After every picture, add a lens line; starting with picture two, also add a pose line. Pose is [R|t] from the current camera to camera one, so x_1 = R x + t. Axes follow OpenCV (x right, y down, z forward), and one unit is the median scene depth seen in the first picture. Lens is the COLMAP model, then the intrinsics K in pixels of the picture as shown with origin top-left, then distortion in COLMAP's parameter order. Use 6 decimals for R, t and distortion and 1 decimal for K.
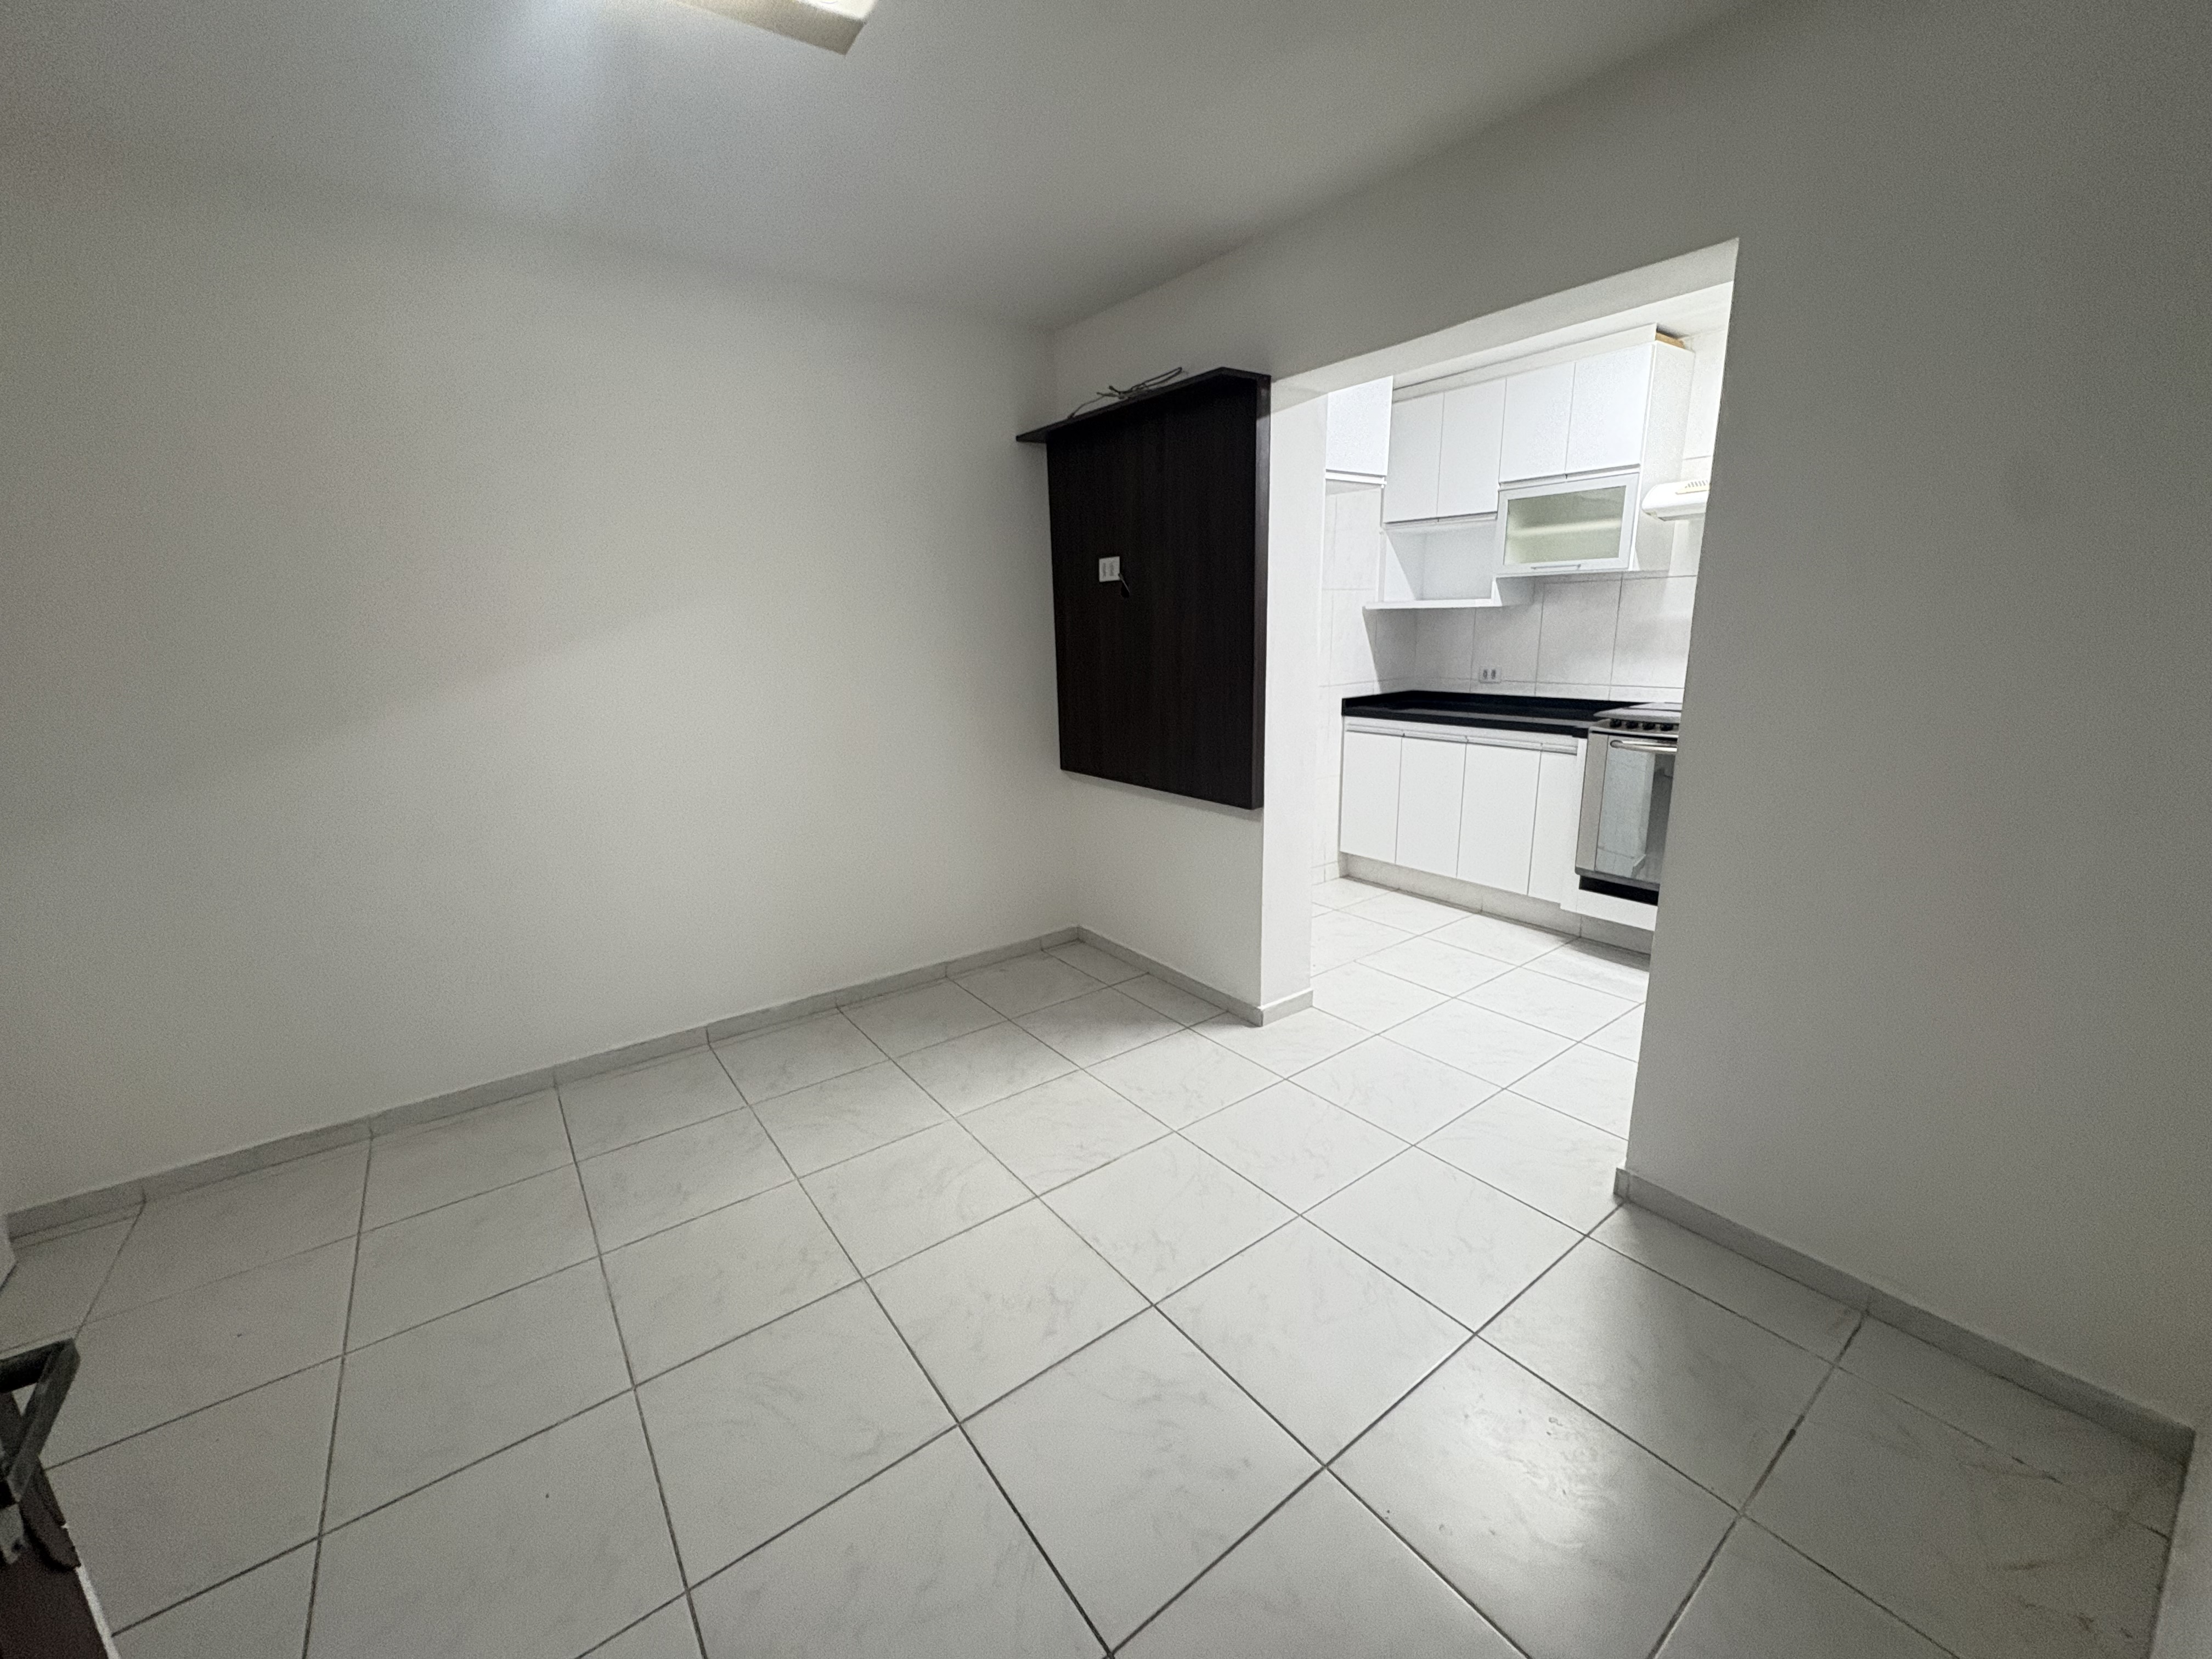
lens RADIAL K [[880.8, 0, 1106.0], [0, 880.8, 829.5], [0, 0, 1]] dist [0.007582, -0.000750]
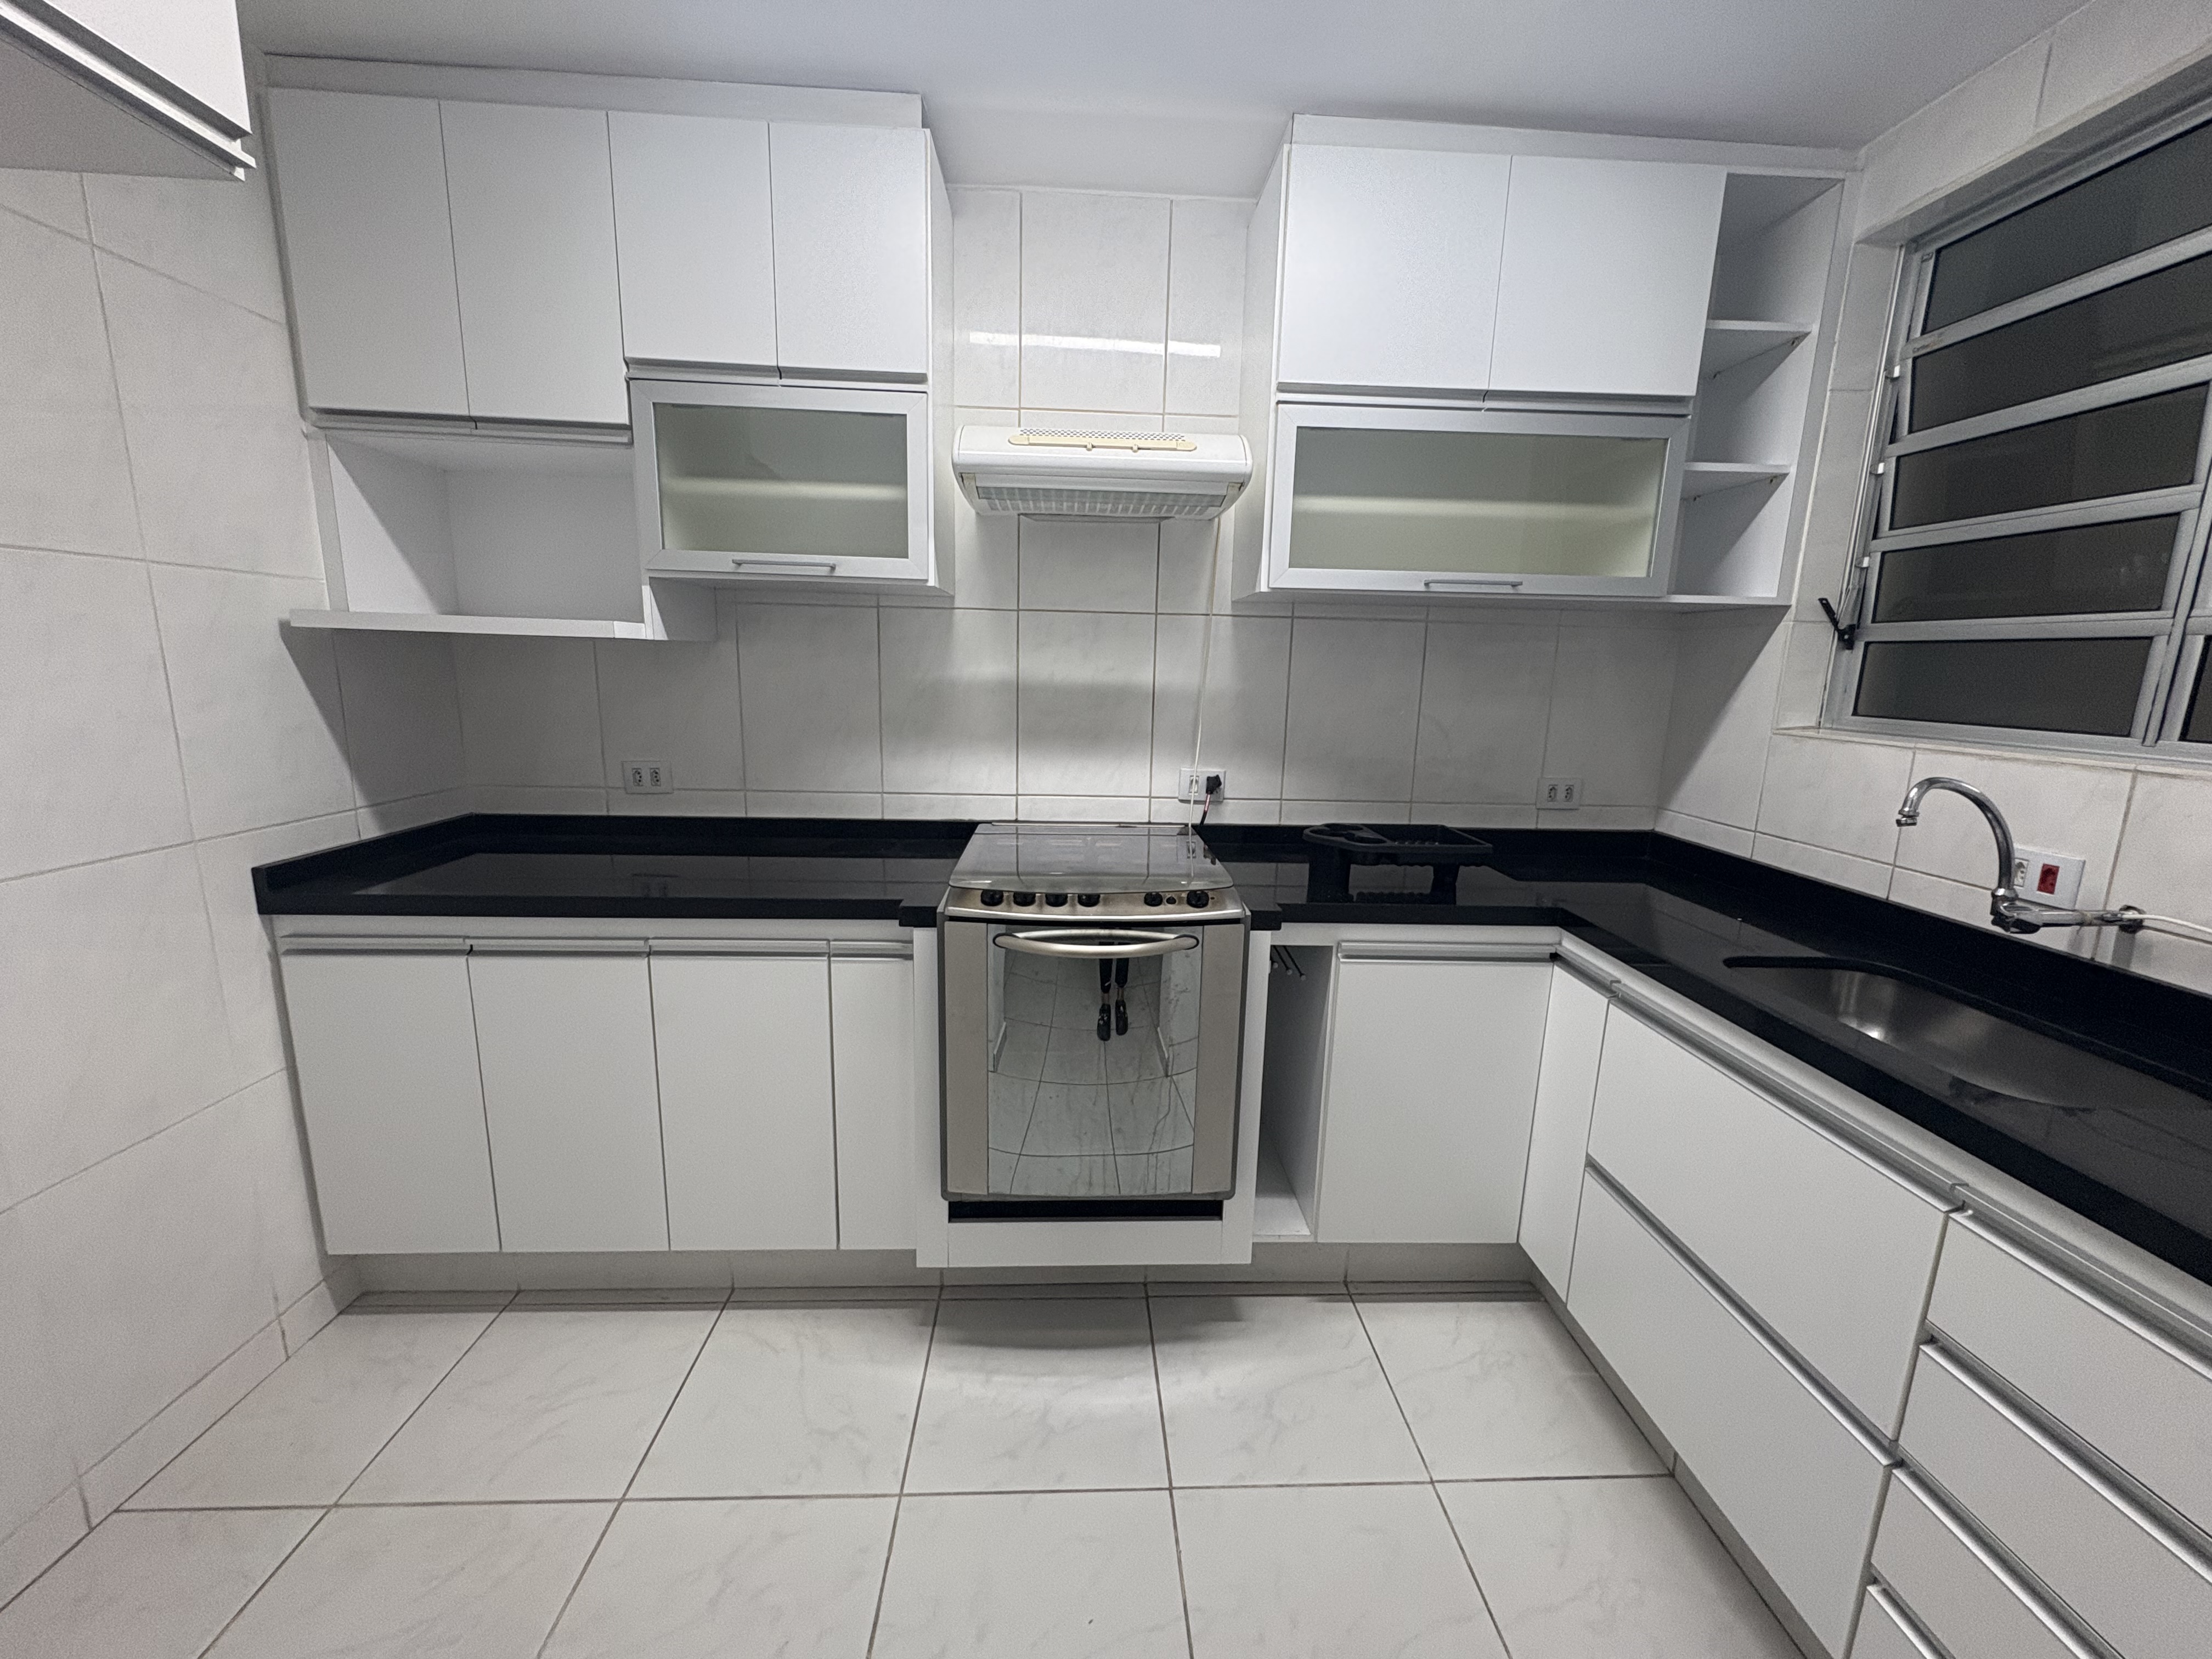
lens RADIAL K [[880.8, 0, 1106.0], [0, 880.8, 829.5], [0, 0, 1]] dist [0.007582, -0.000750]
pose [[0.559812, -0.111488, 0.821086, 0.186057], [0.155720, 0.987407, 0.027902, -0.132699], [-0.813856, 0.112239, 0.570123, 0.561816]]
